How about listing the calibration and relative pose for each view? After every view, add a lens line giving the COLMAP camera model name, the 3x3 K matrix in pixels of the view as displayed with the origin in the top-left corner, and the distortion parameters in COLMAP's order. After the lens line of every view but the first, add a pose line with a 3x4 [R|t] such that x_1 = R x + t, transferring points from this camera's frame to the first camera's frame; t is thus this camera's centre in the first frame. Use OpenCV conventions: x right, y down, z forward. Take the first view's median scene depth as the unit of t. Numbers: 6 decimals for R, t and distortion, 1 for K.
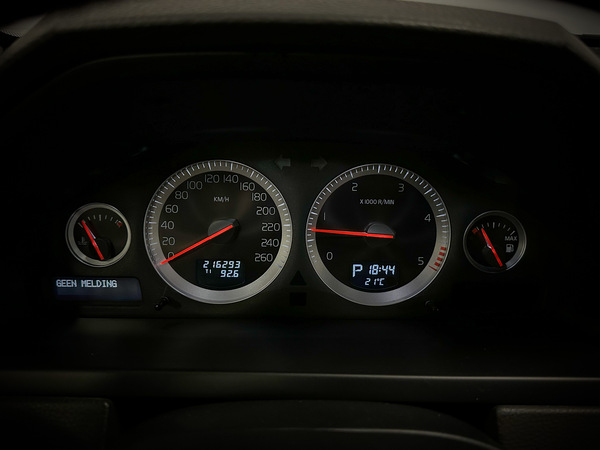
lens RADIAL K [[550.0, 0, 295.5], [0, 550.0, 221.4], [0, 0, 1]] dist [0.206838, 0.000000]
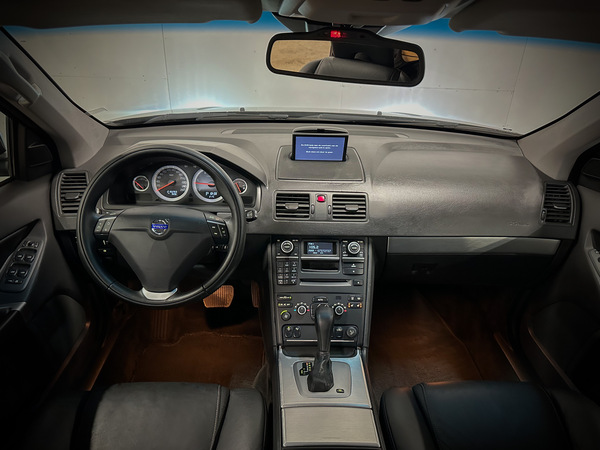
lens RADIAL K [[425.9, 0, 296.6], [0, 425.9, 221.8], [0, 0, 1]] dist [0.046704, -0.073364]
pose [[0.999656, 0.004189, 0.025905, 0.694897], [-0.005463, 0.998769, 0.049296, 0.138559], [-0.025666, -0.049421, 0.998448, -2.143848]]
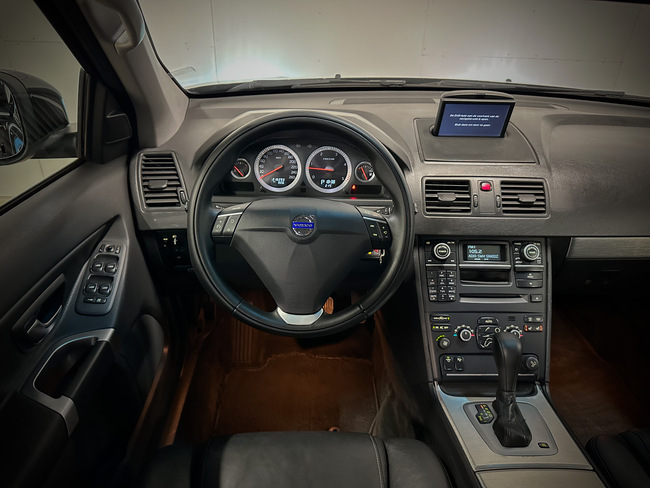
lens RADIAL K [[461.4, 0, 321.1], [0, 461.4, 244.3], [0, 0, 1]] dist [0.046704, -0.073364]
pose [[0.999713, -0.000970, 0.023932, 0.042280], [-0.001555, 0.994440, 0.105294, 0.166818], [-0.023901, -0.105301, 0.994153, -1.610072]]
